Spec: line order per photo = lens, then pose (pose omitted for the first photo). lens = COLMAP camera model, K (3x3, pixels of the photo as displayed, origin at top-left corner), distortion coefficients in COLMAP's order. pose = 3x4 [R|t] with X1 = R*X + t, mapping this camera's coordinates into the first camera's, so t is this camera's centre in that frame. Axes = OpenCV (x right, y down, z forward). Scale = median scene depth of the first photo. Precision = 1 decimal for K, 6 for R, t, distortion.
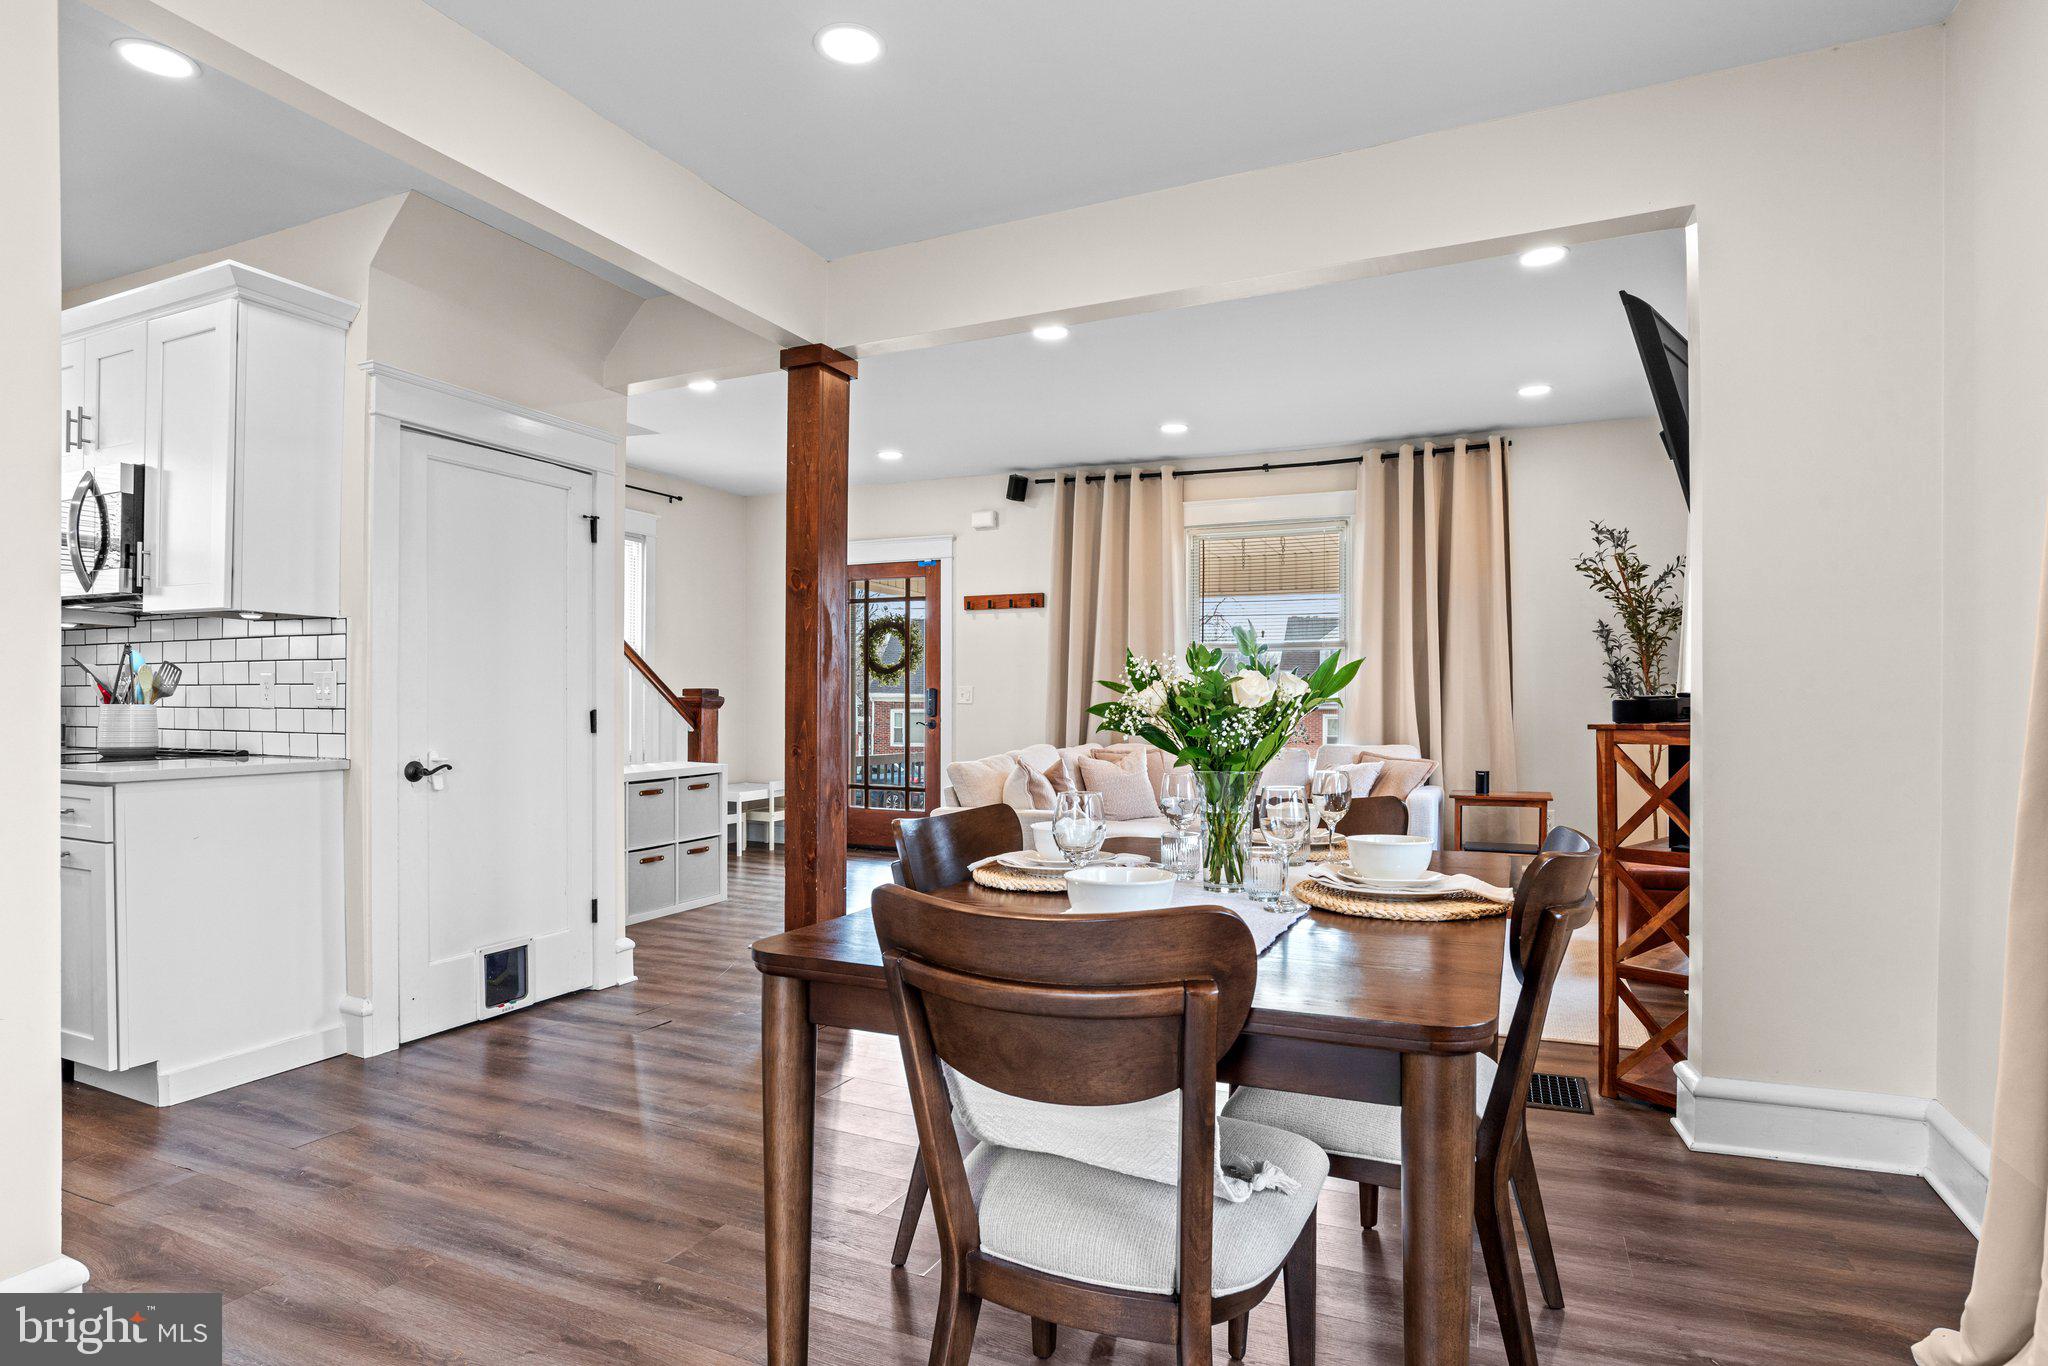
lens RADIAL K [[1064.4, 0, 1030.4], [0, 1064.4, 698.9], [0, 0, 1]] dist [-0.043050, 0.013164]
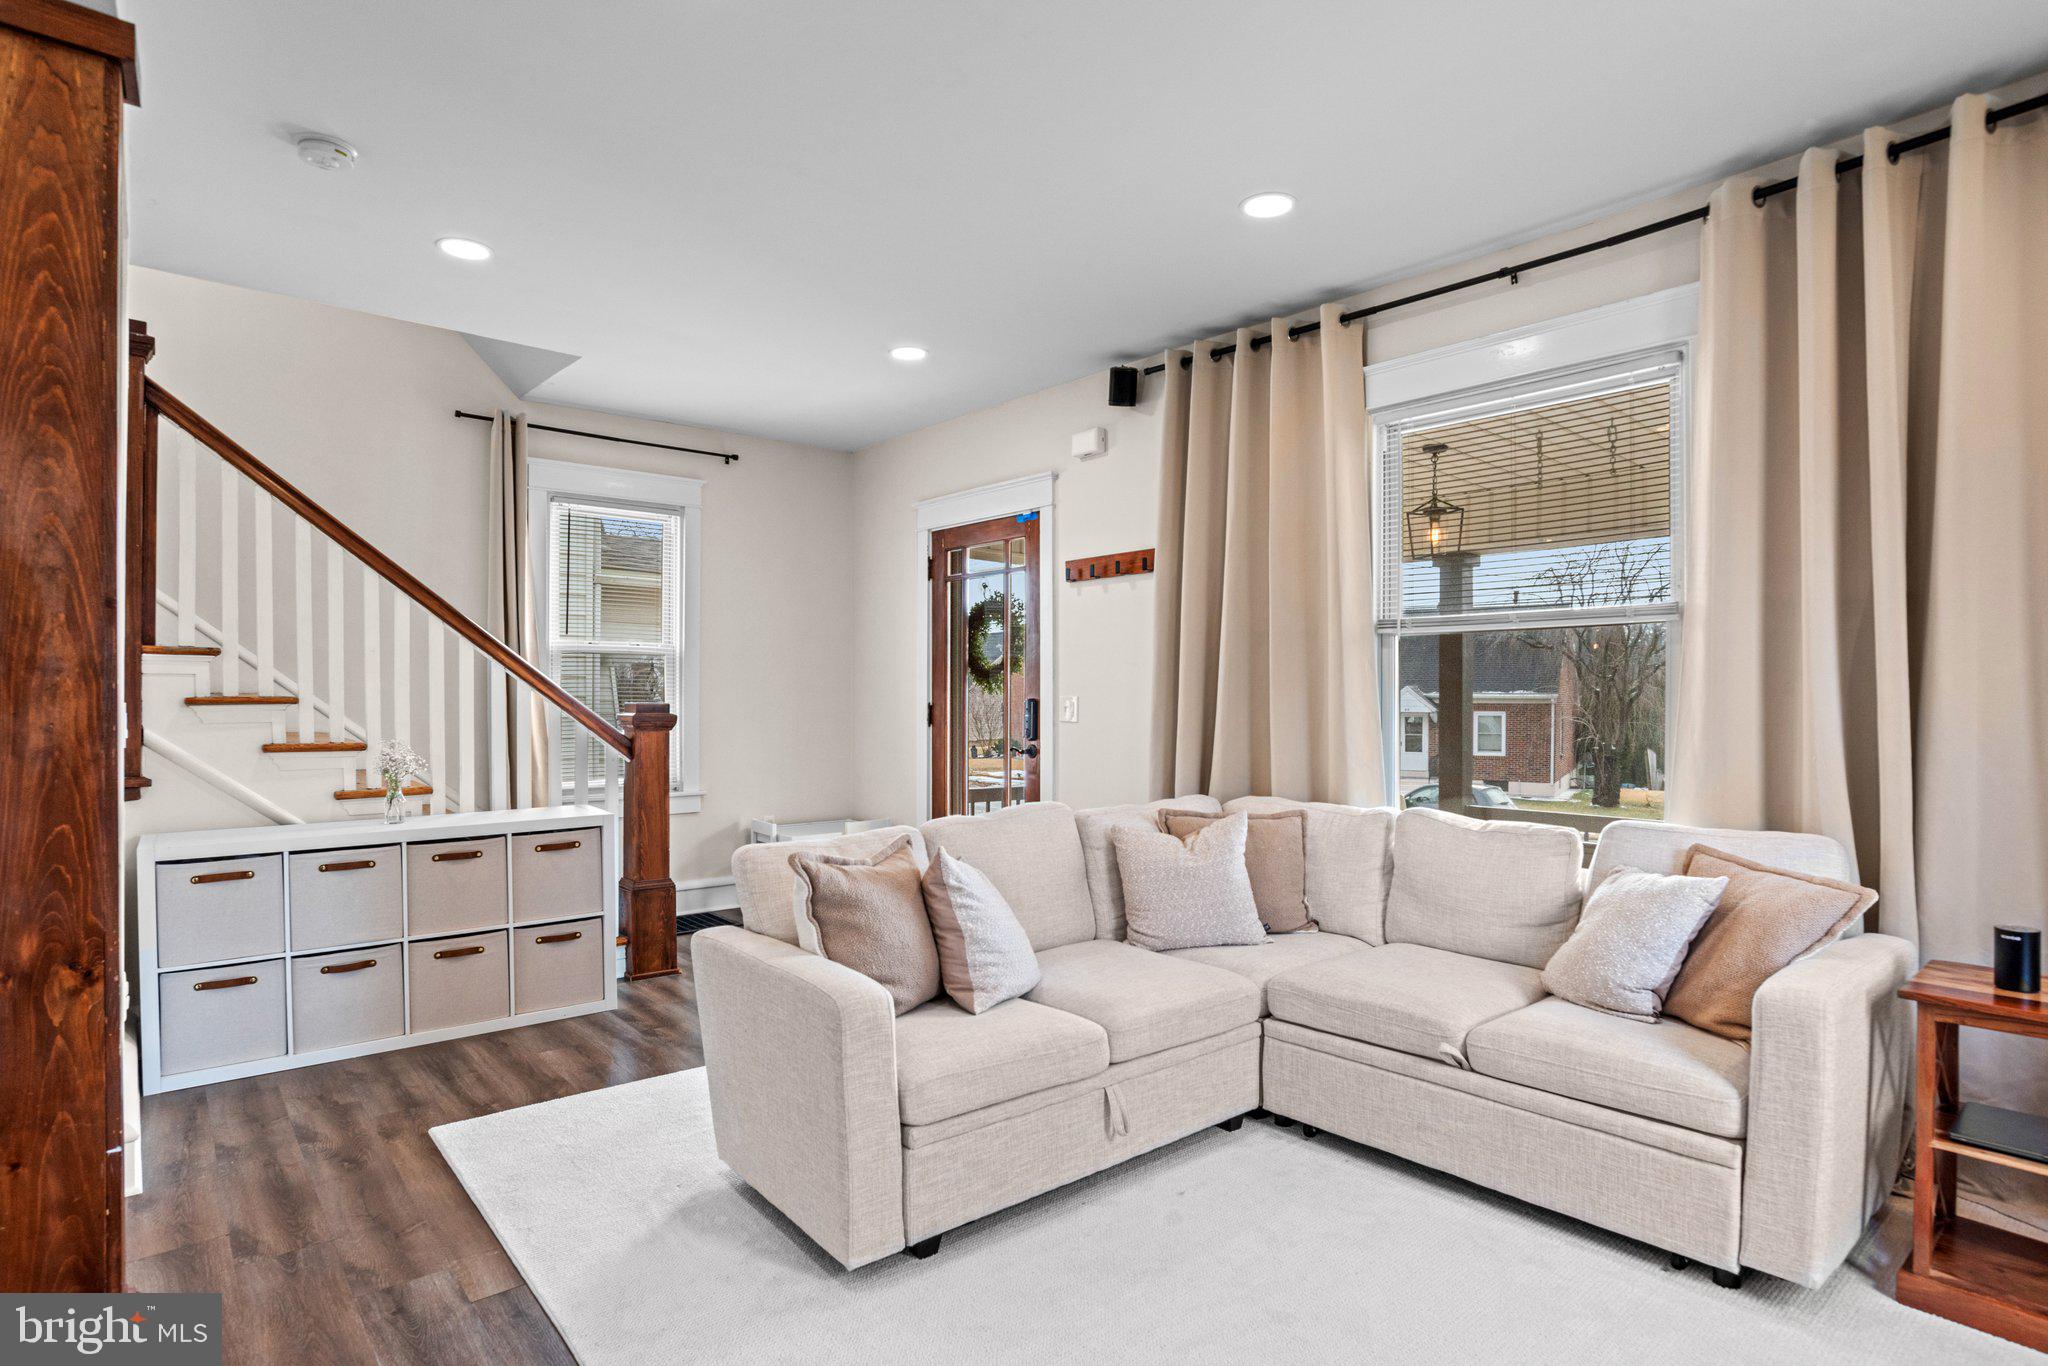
lens RADIAL K [[1064.4, 0, 1008.5], [0, 1064.4, 692.3], [0, 0, 1]] dist [-0.043050, 0.013164]
pose [[0.903620, -0.004207, -0.428315, 0.198142], [0.003648, 0.999991, -0.002126, -0.012797], [0.428320, 0.000358, 0.903627, 0.390194]]
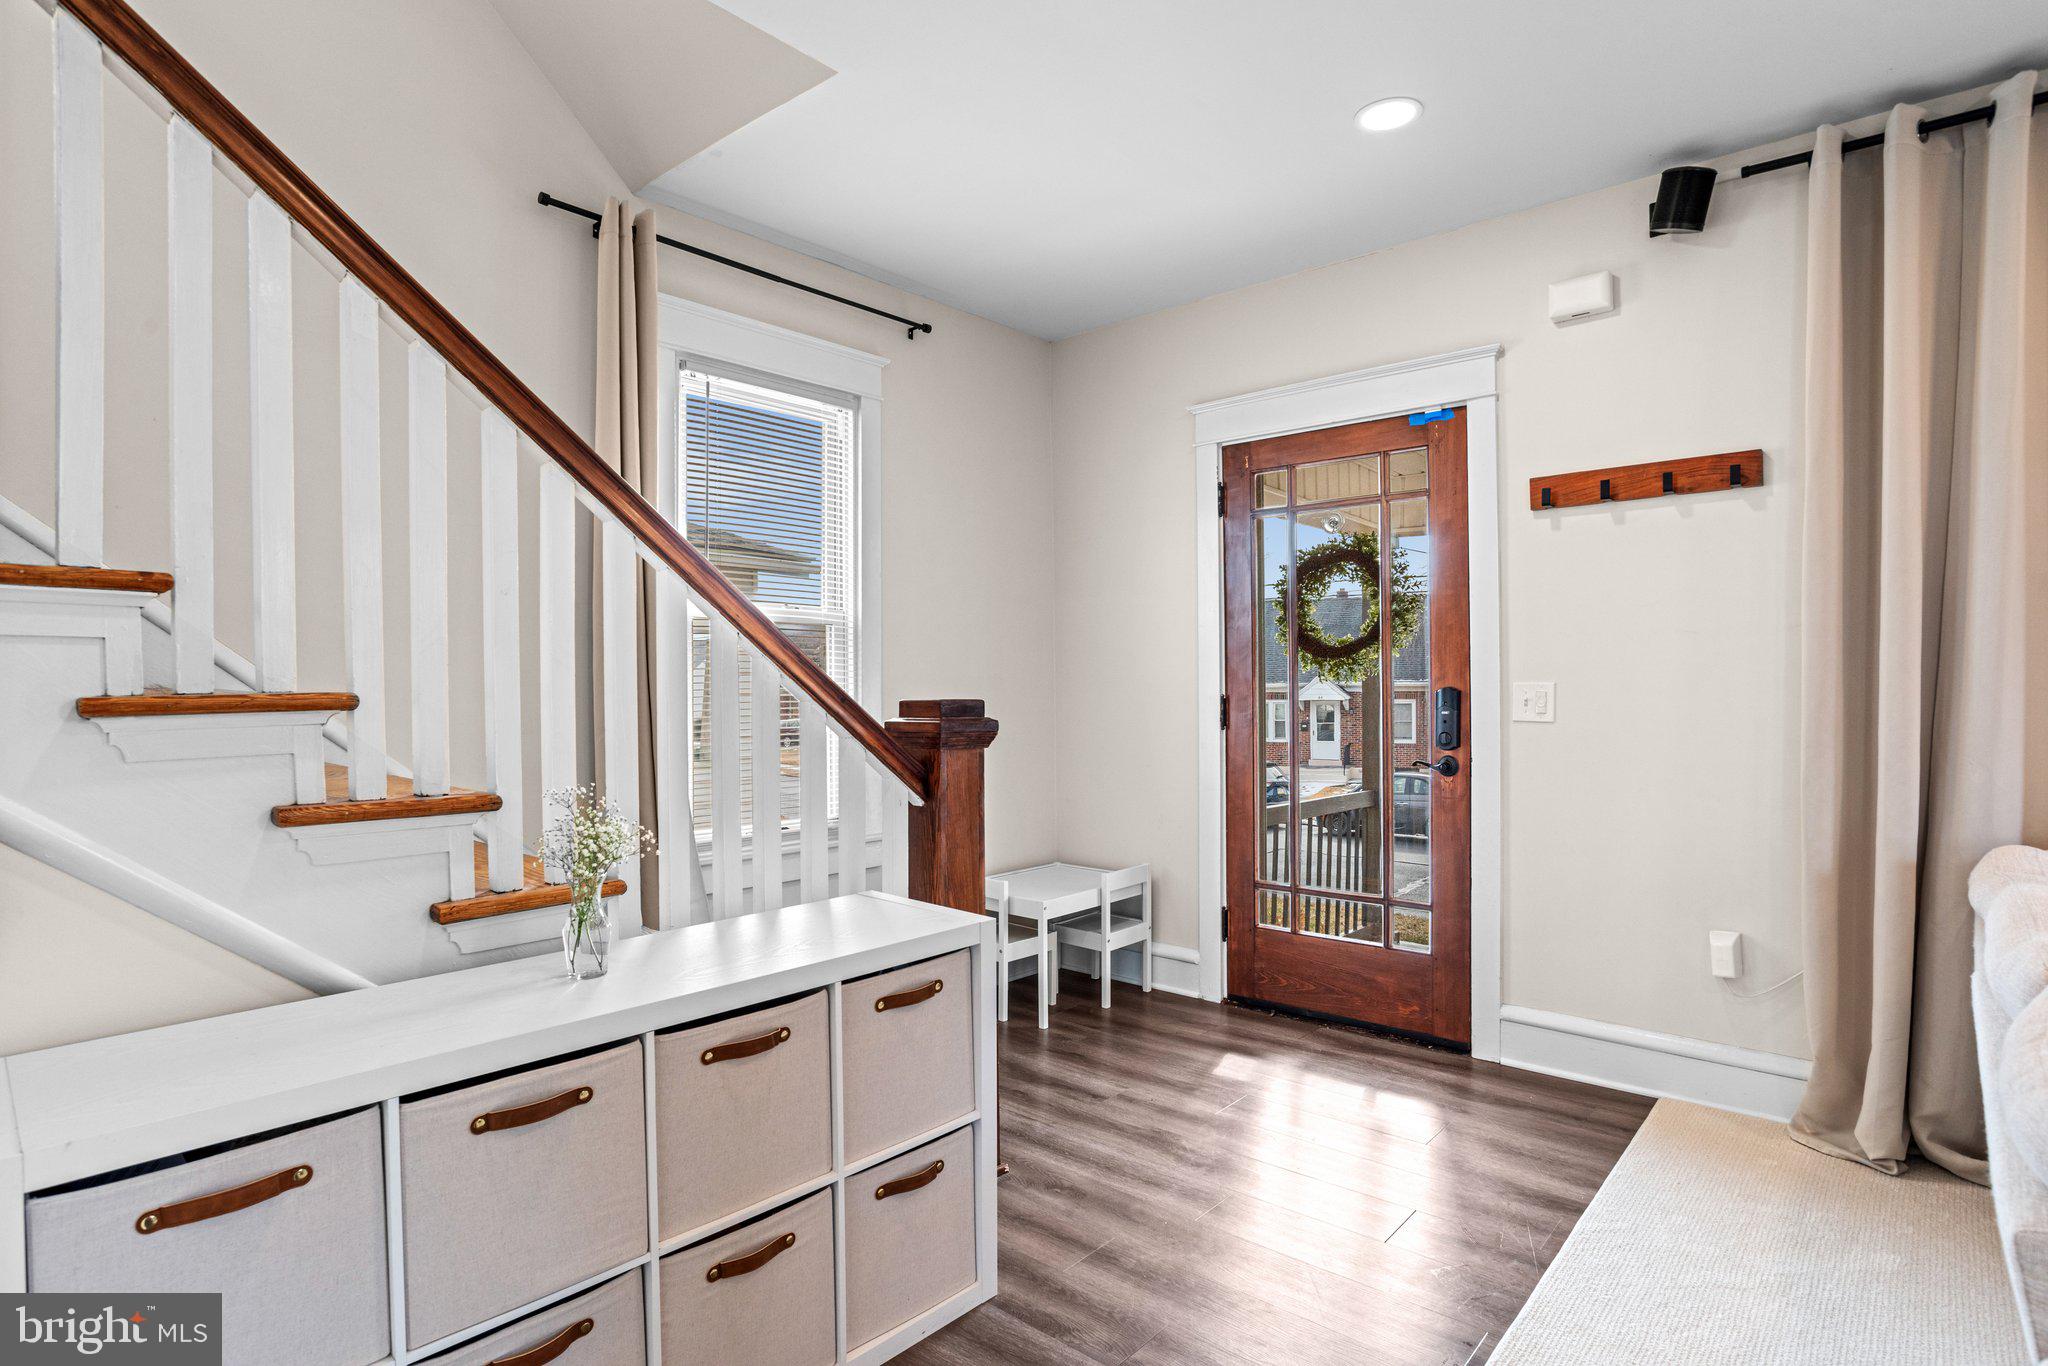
lens RADIAL K [[1064.4, 0, 1020.9], [0, 1064.4, 686.8], [0, 0, 1]] dist [-0.043050, 0.013164]
pose [[0.953498, -0.008040, -0.301293, -0.136922], [0.009264, 0.999954, 0.002636, -0.013759], [0.301258, -0.005304, 0.953528, 0.536375]]
